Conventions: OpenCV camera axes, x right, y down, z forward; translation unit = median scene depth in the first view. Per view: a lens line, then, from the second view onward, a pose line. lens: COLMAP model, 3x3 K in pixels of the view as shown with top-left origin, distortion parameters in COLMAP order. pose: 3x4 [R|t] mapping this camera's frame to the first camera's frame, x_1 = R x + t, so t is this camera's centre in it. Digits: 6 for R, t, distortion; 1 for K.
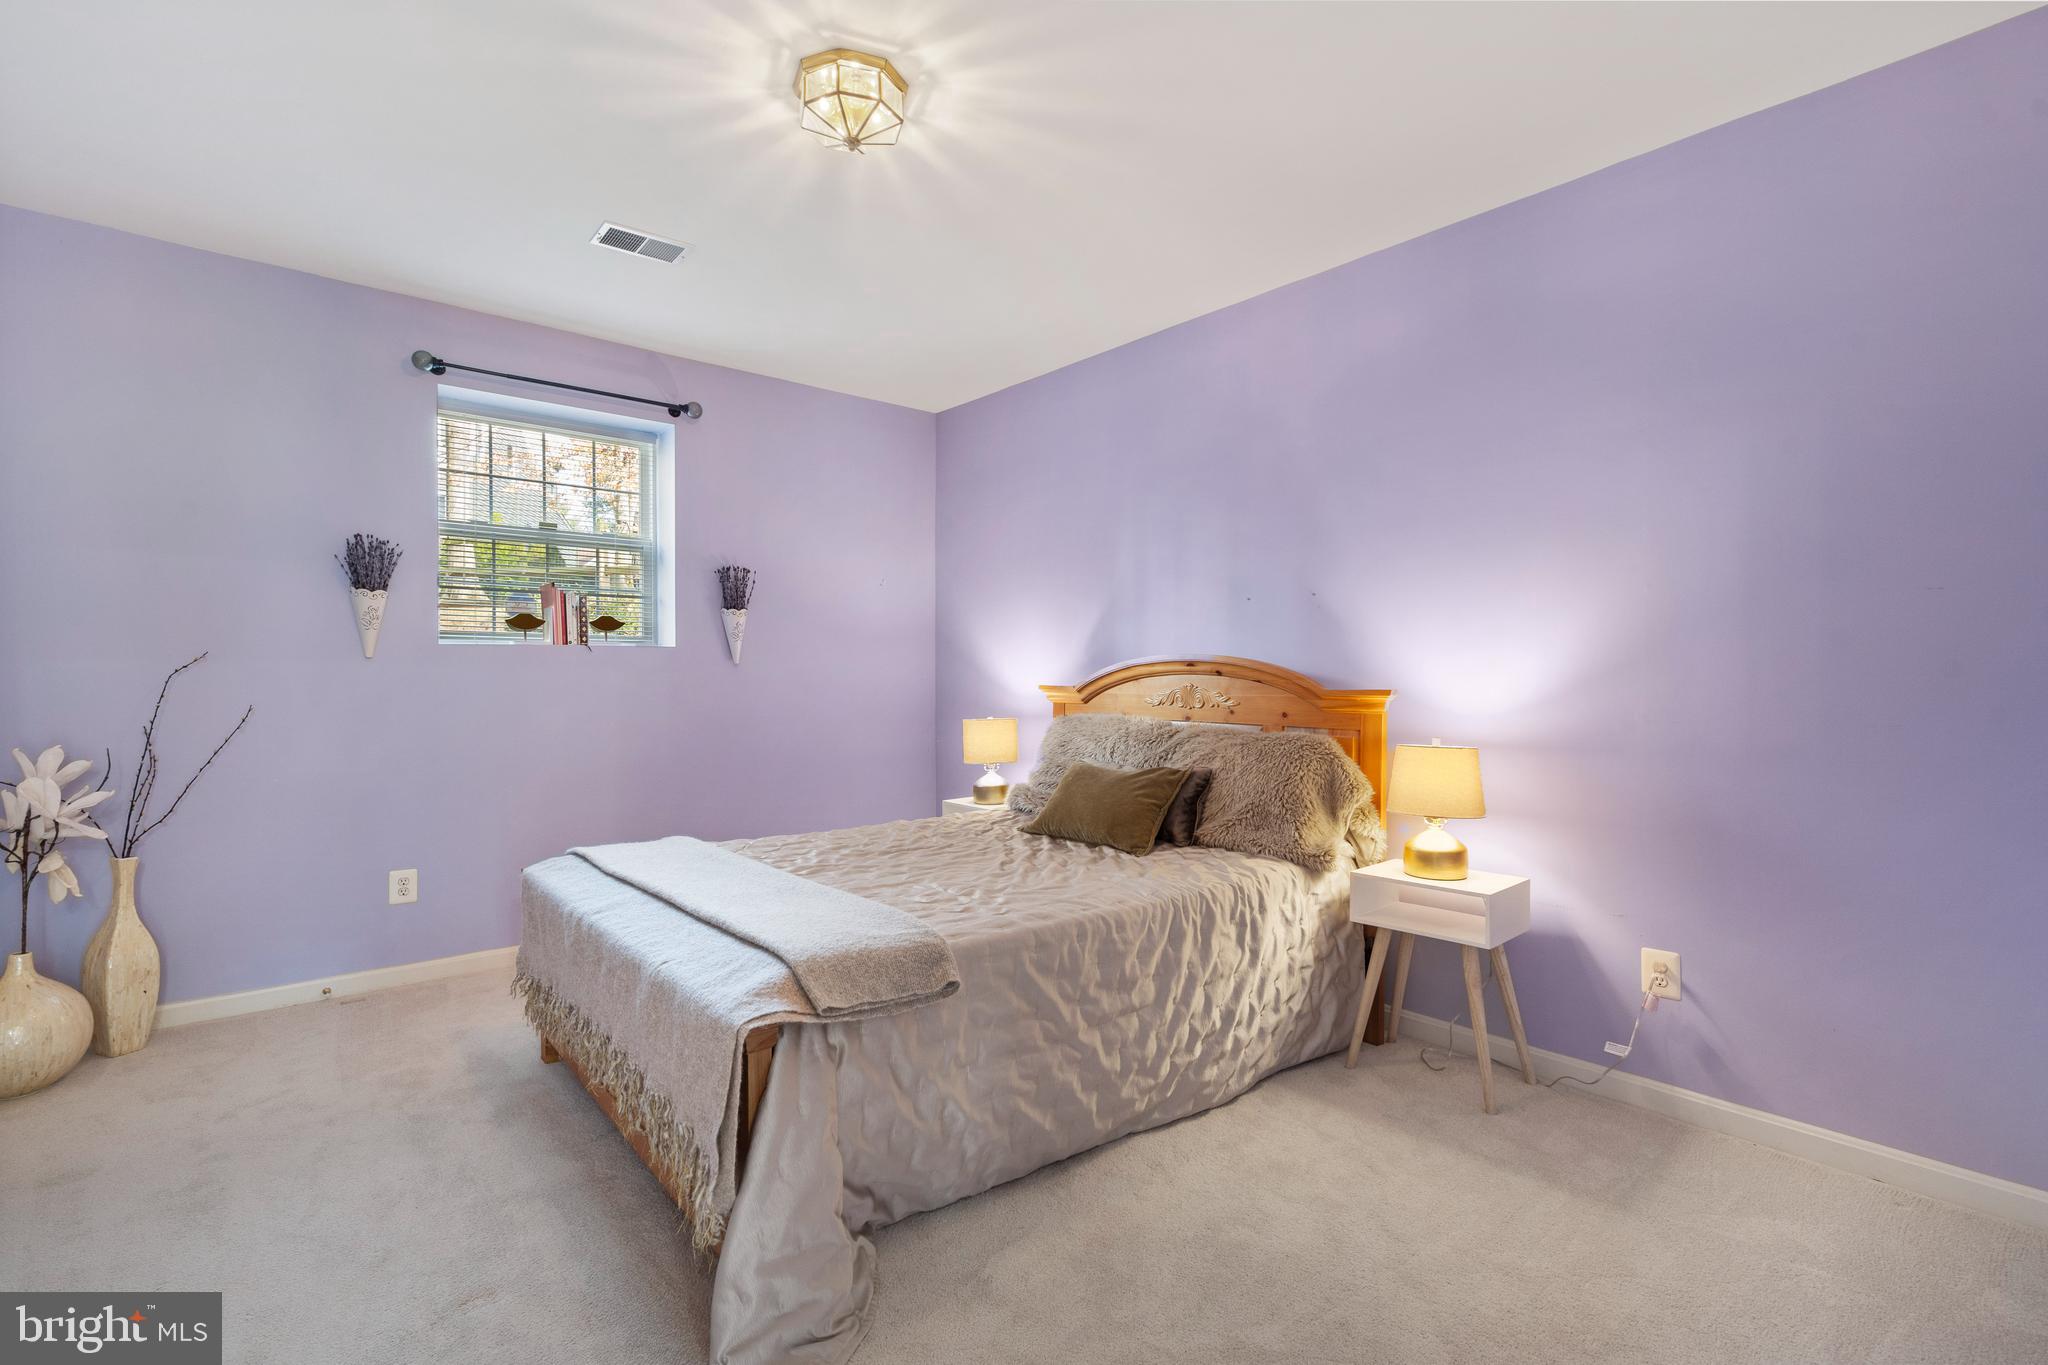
lens RADIAL K [[926.1, 0, 1026.9], [0, 926.1, 679.1], [0, 0, 1]] dist [-0.011890, 0.004623]
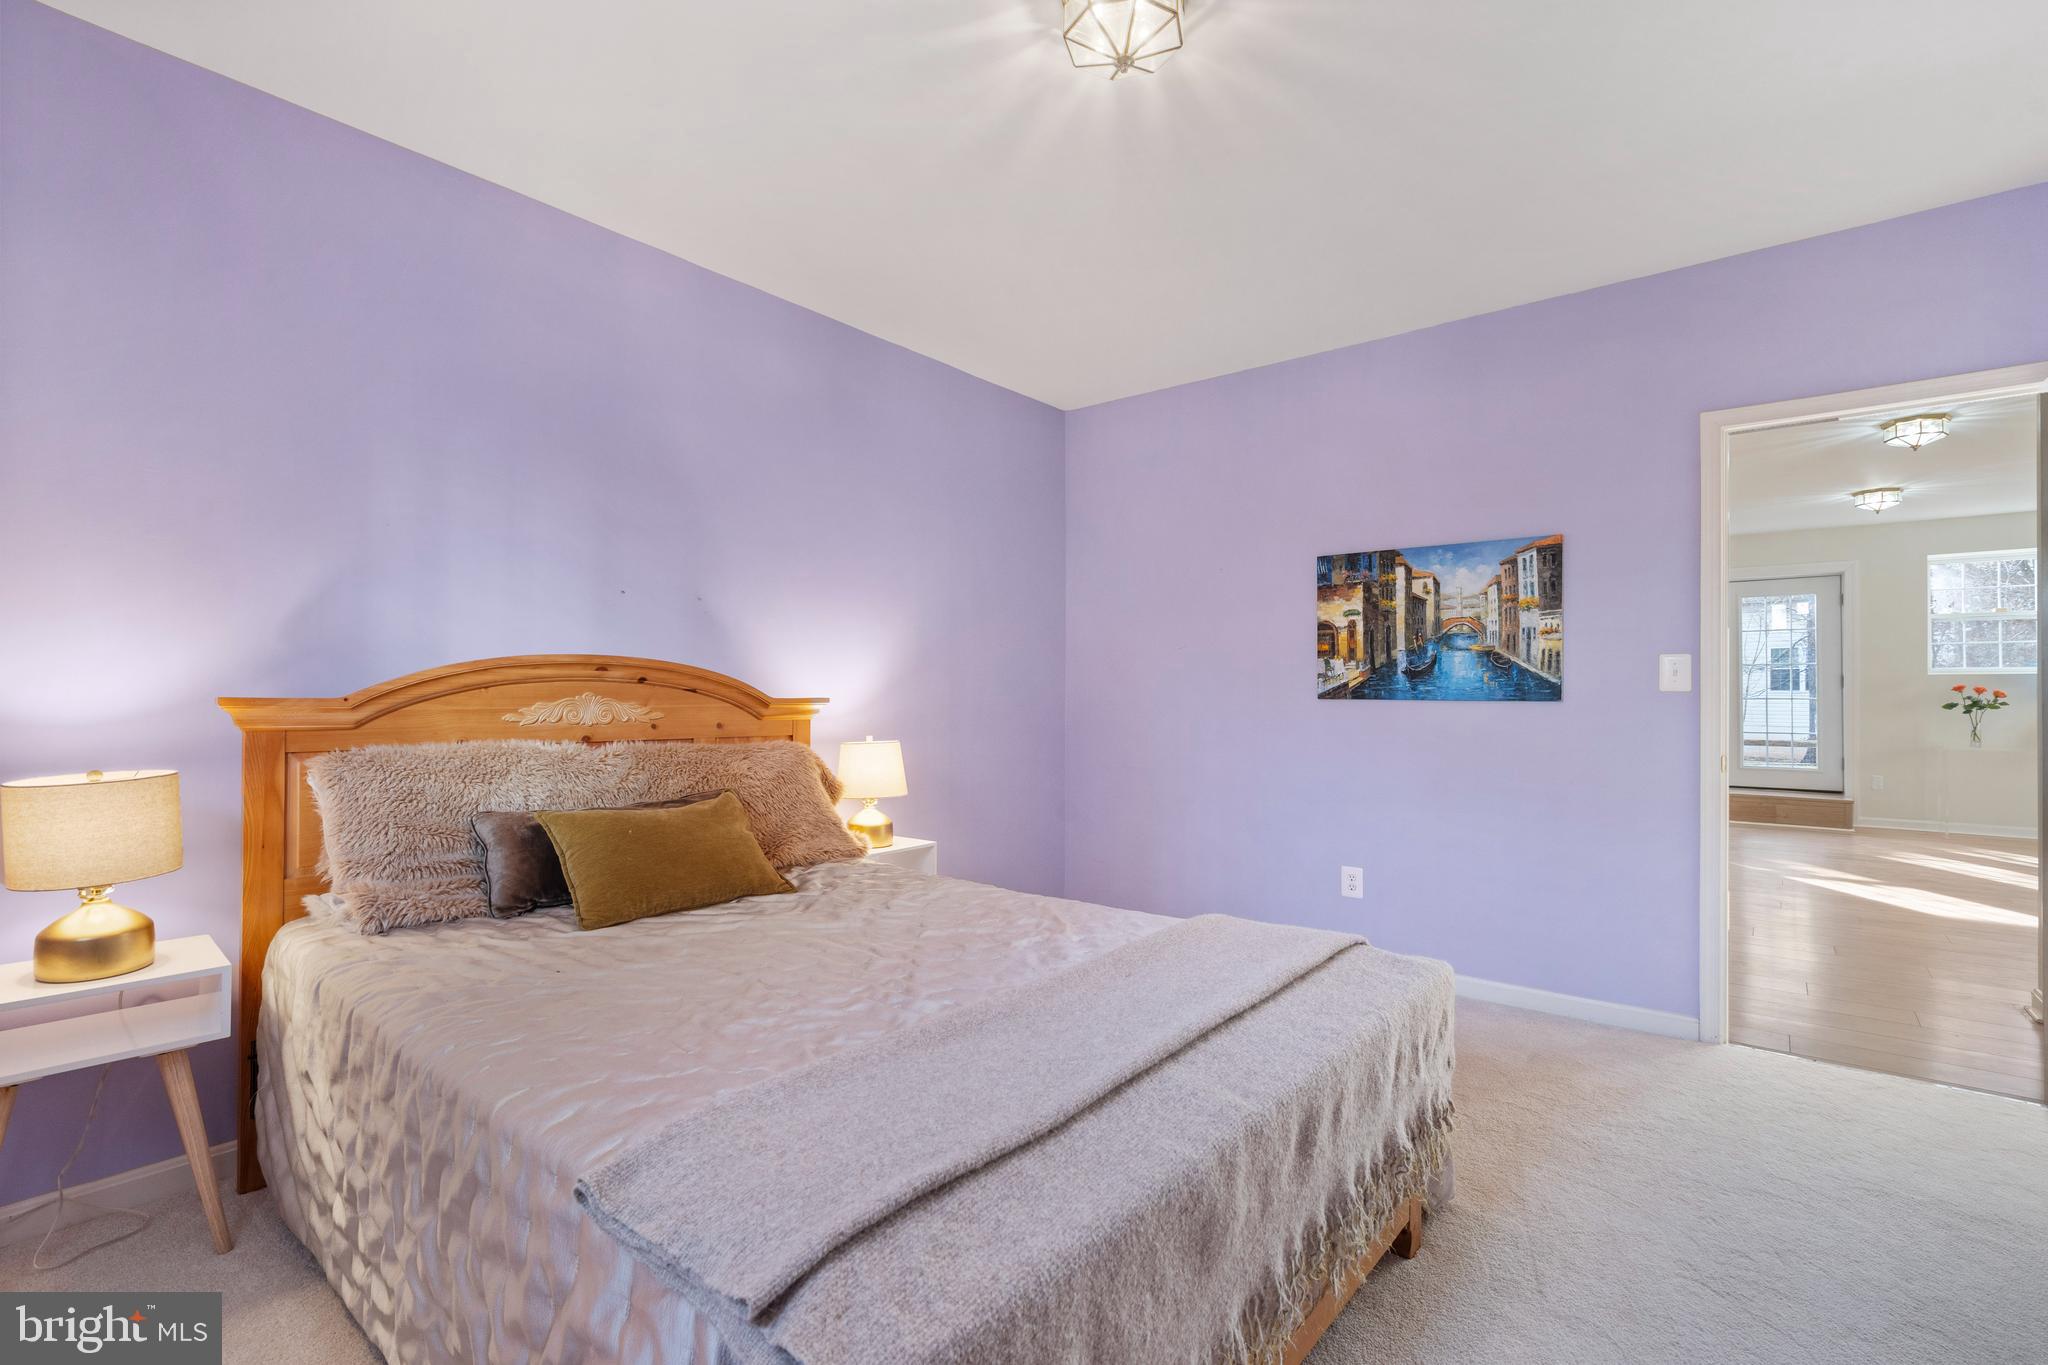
lens RADIAL K [[926.1, 0, 1020.5], [0, 926.1, 683.6], [0, 0, 1]] dist [-0.011890, 0.004623]
pose [[-0.161345, 0.010004, 0.986847, -0.660161], [-0.002374, 0.999942, -0.010524, 0.004278], [-0.986895, -0.004041, -0.161312, 0.798117]]
